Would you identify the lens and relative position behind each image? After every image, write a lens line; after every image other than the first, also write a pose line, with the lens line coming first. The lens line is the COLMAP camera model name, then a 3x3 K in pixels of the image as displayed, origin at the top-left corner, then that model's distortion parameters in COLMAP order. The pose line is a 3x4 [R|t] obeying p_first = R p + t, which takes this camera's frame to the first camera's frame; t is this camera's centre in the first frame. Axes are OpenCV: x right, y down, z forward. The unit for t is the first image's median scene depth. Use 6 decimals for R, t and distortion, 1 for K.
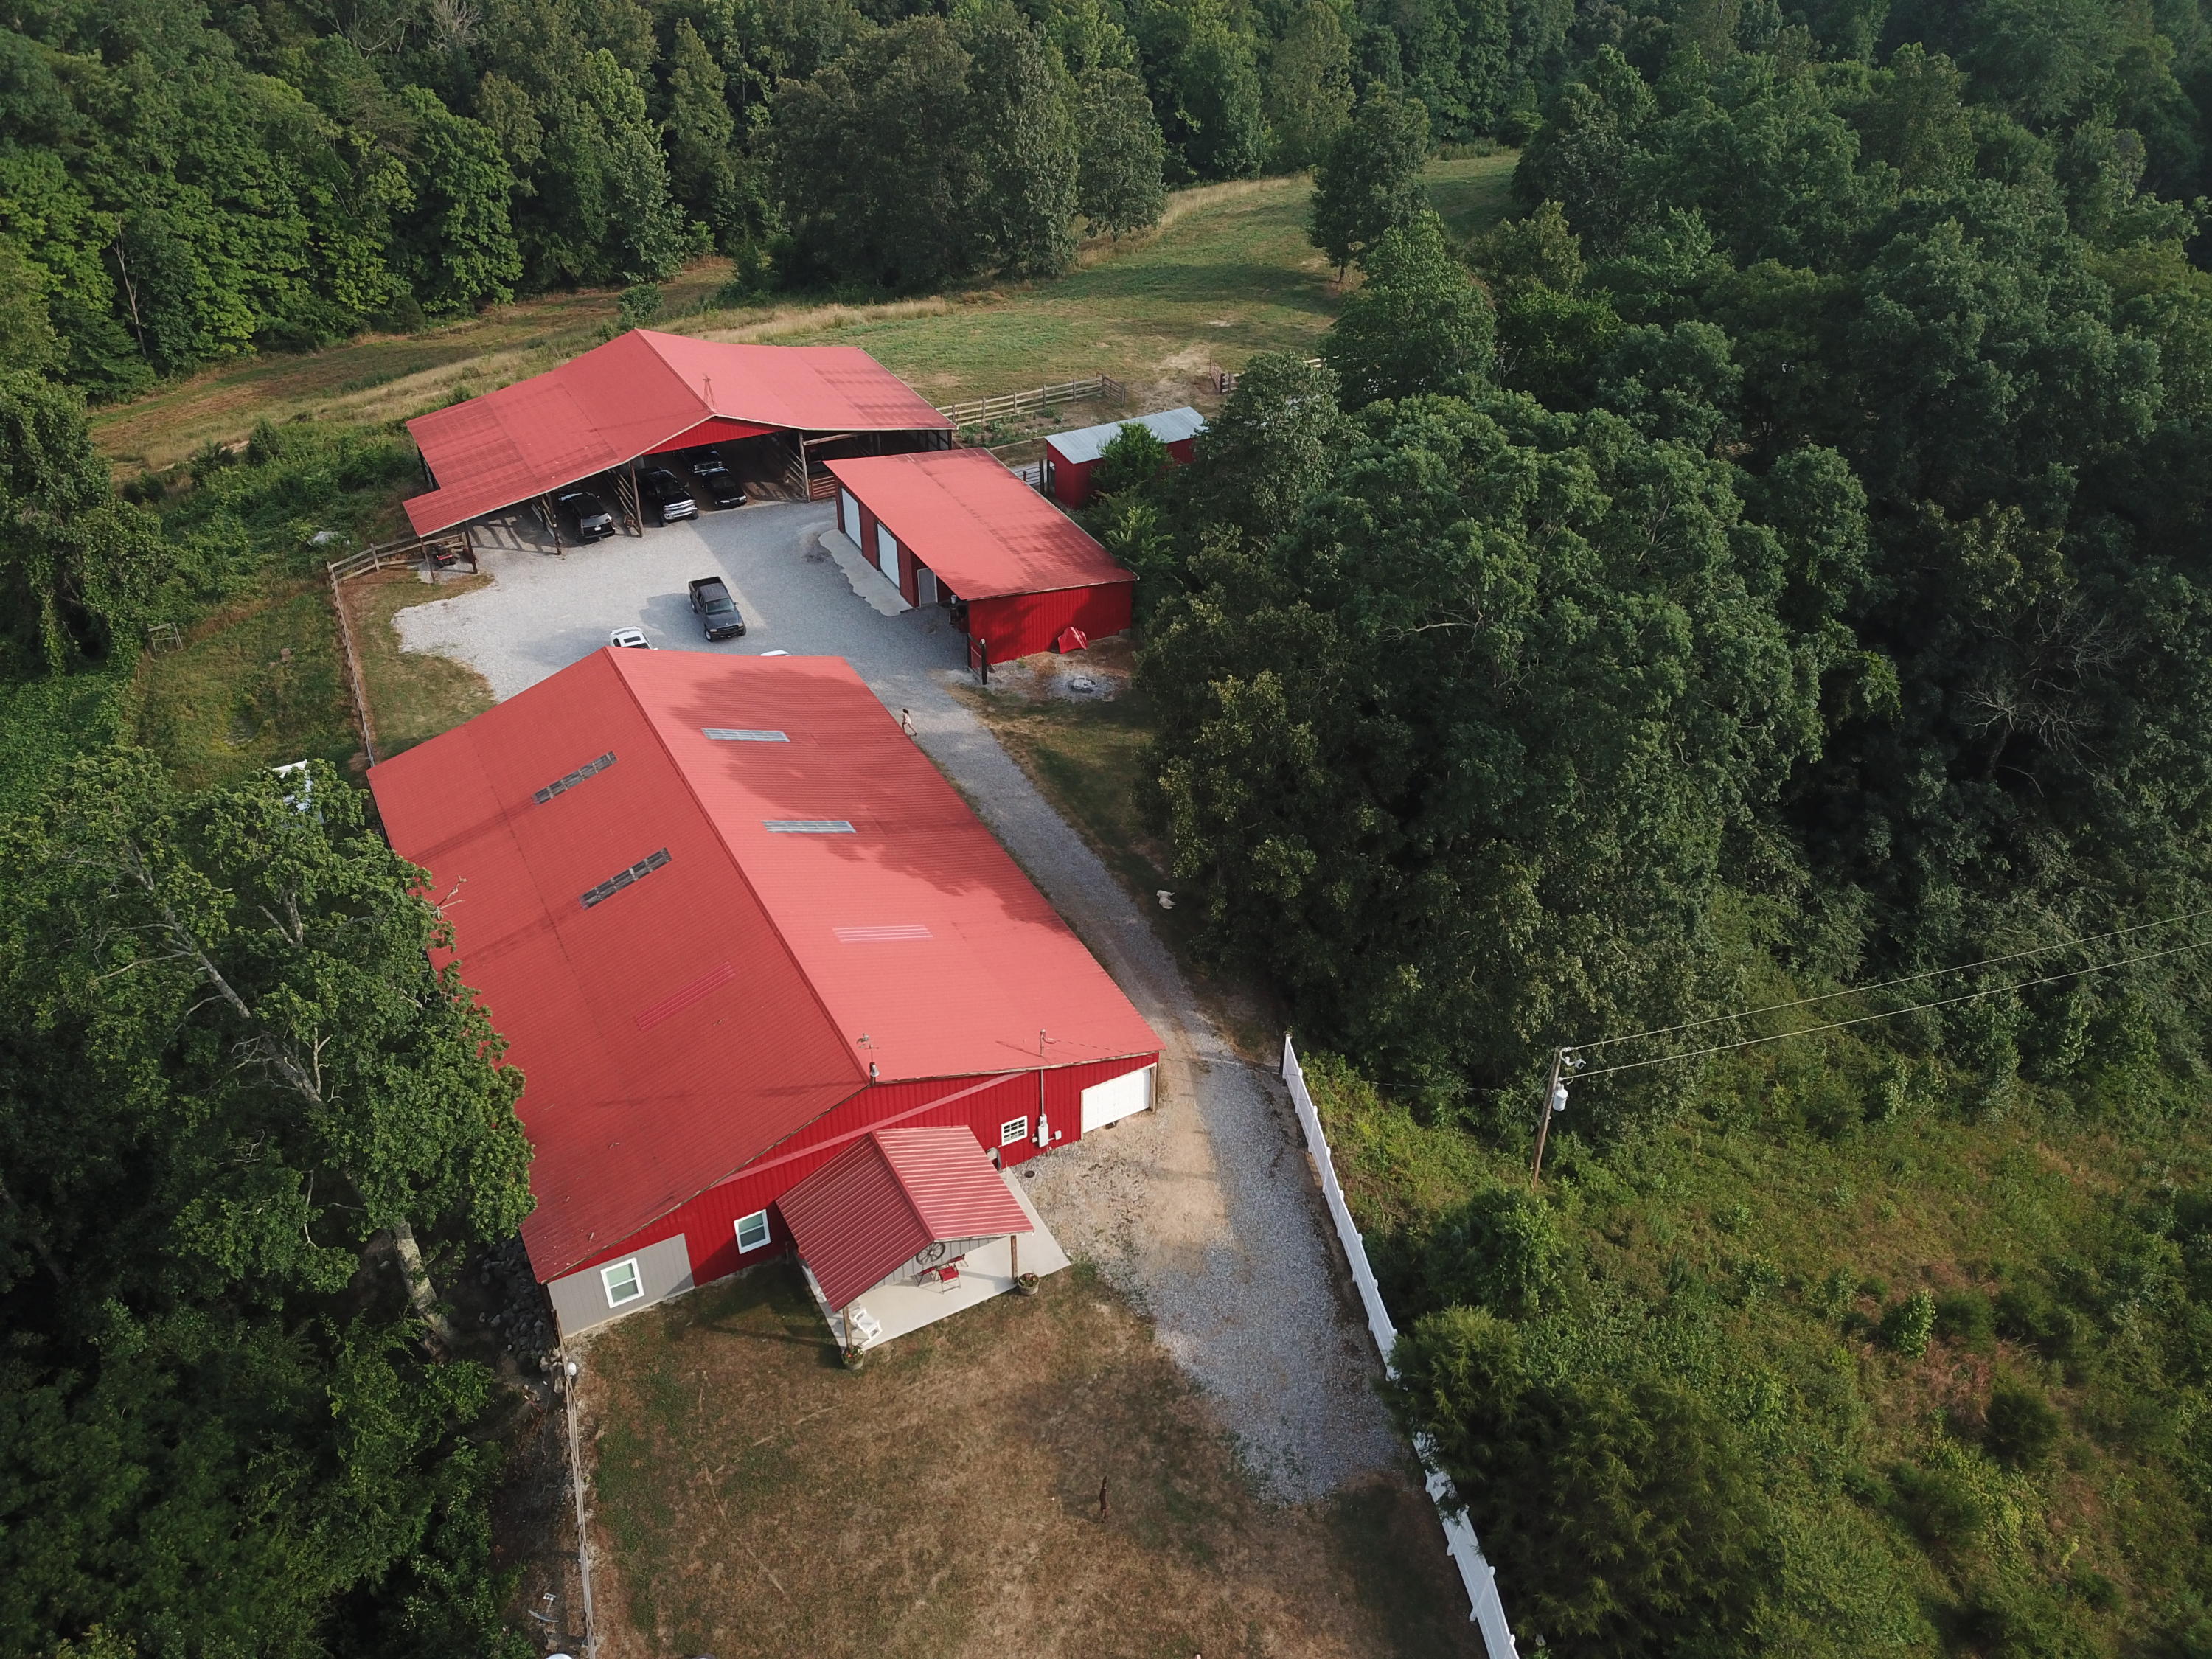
lens RADIAL K [[1694.0, 0, 1109.6], [0, 1694.0, 820.8], [0, 0, 1]] dist [0.019290, -0.013572]
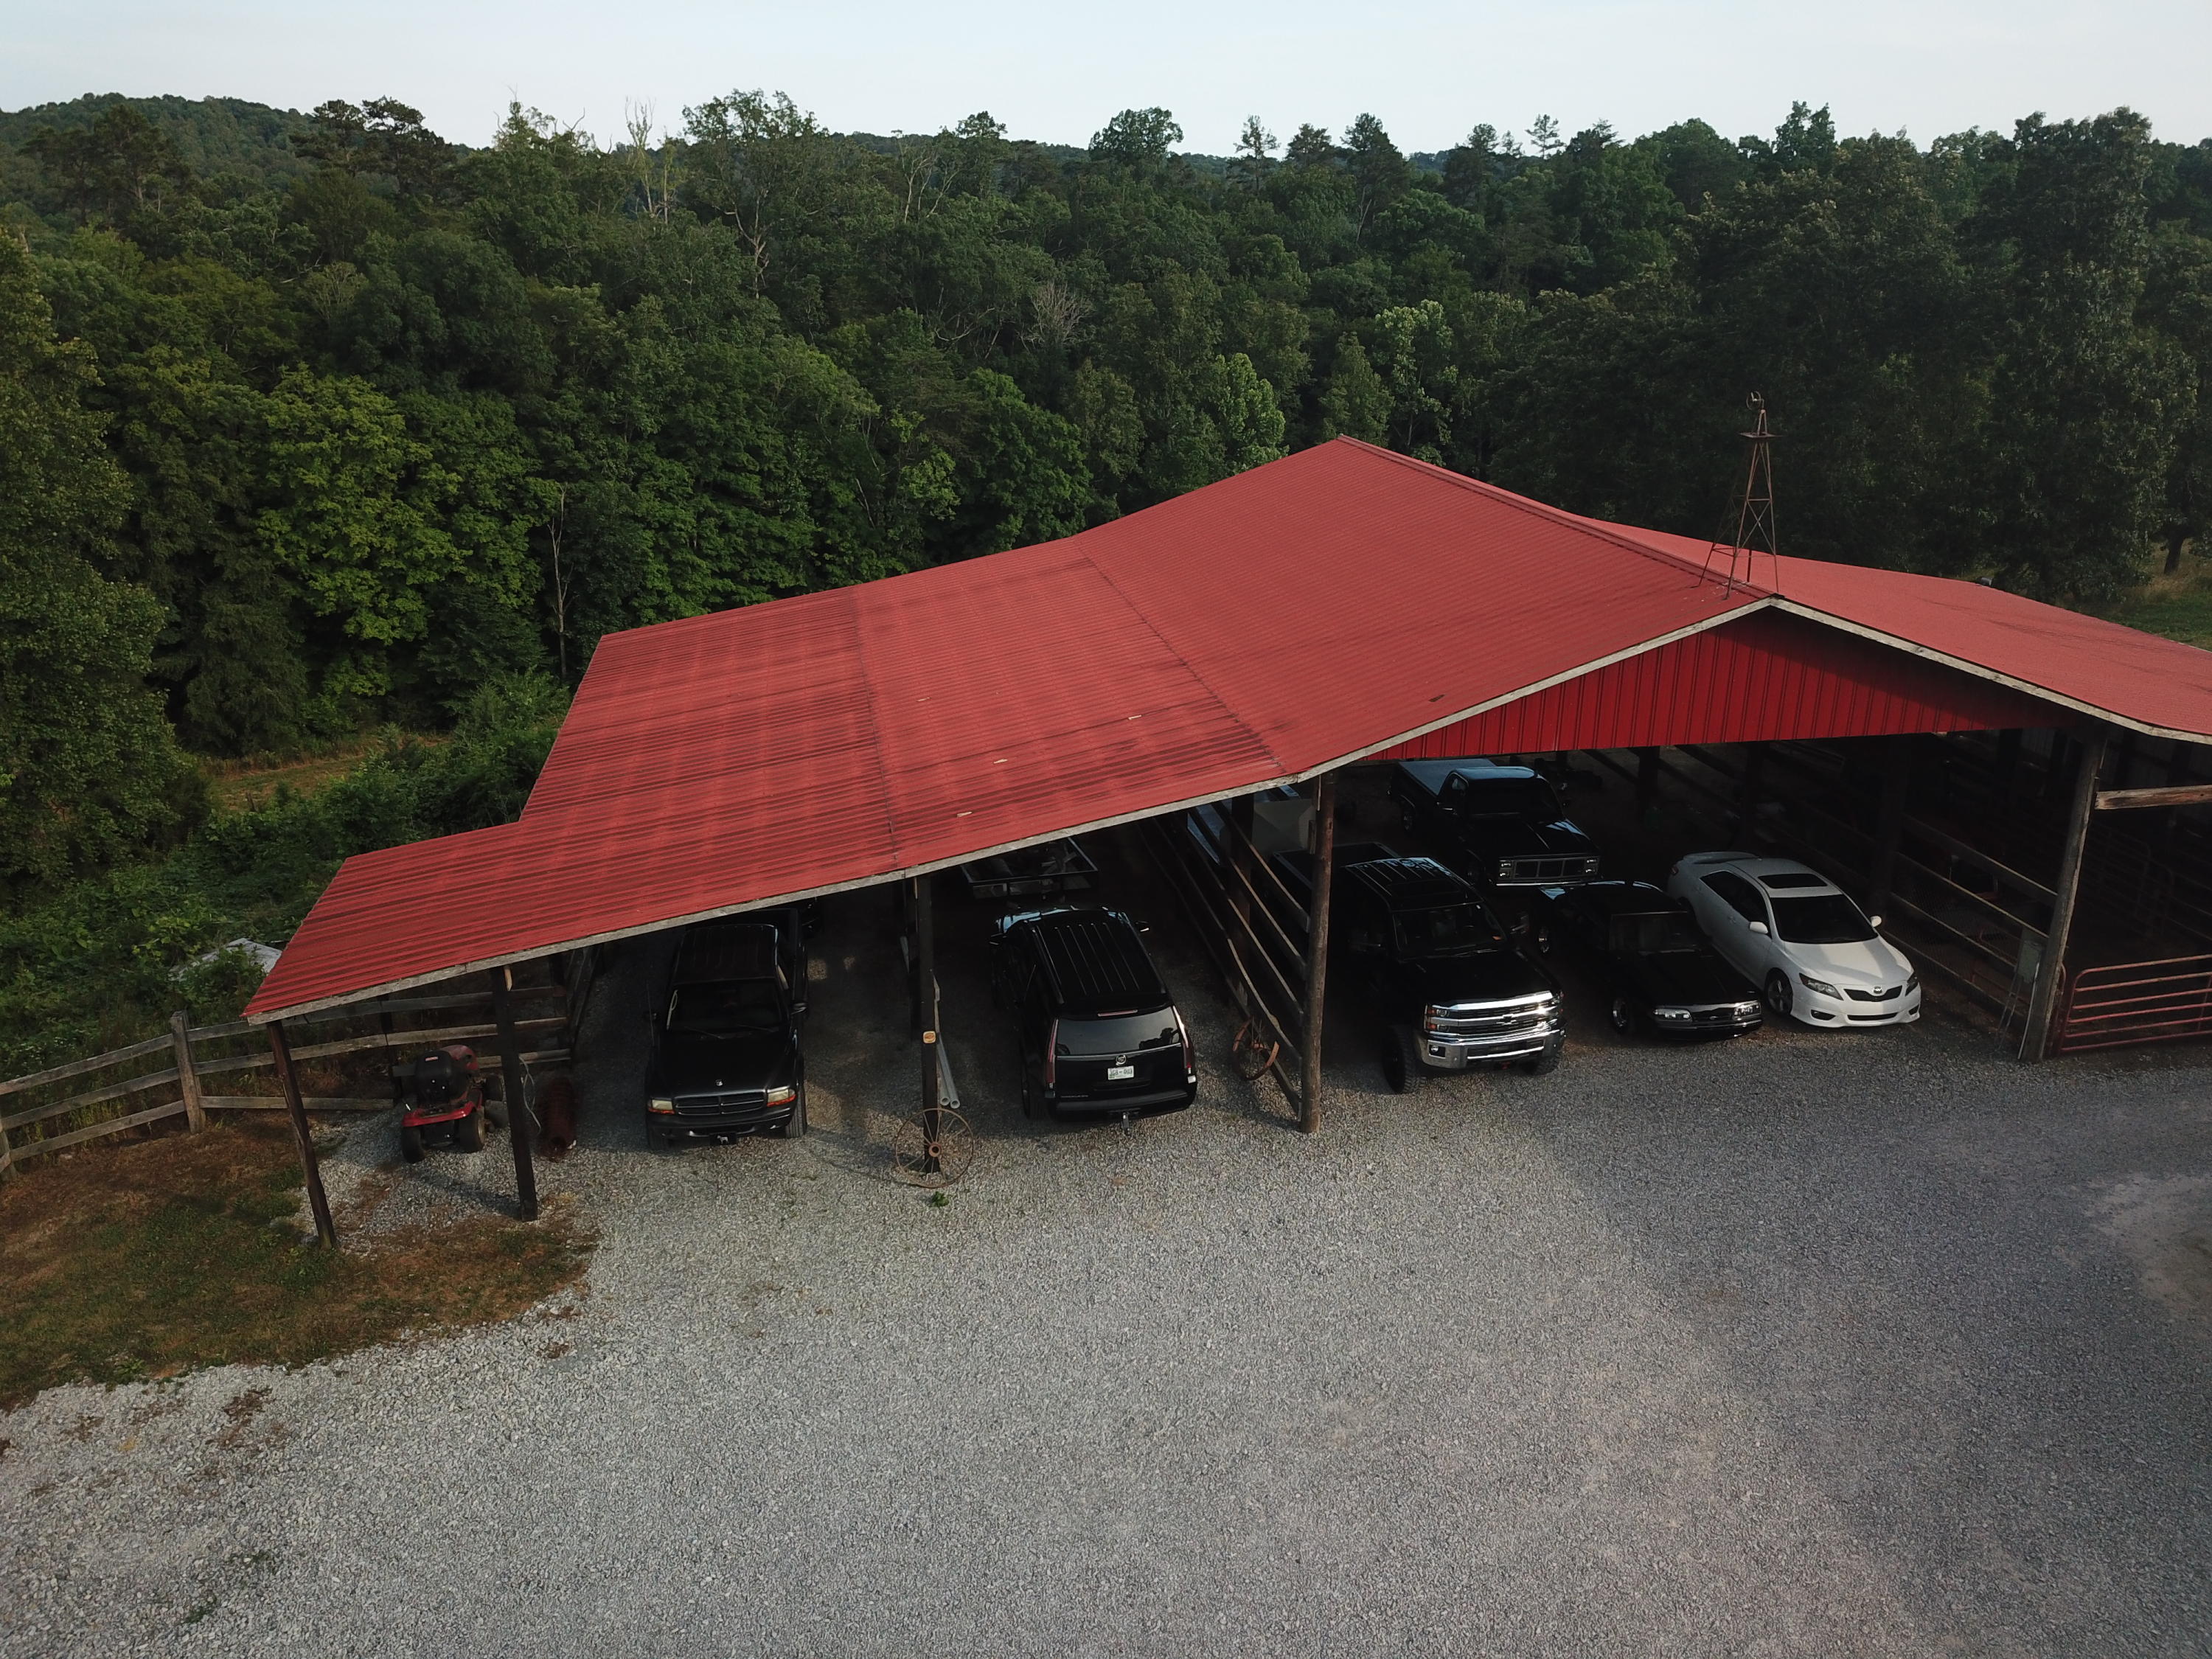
lens RADIAL K [[1694.0, 0, 1093.1], [0, 1694.0, 832.1], [0, 0, 1]] dist [0.019290, -0.013572]
pose [[0.945961, 0.095110, -0.310019, -0.127696], [-0.174002, 0.955611, -0.237763, -0.079084], [0.273644, 0.278858, 0.920520, 0.419873]]
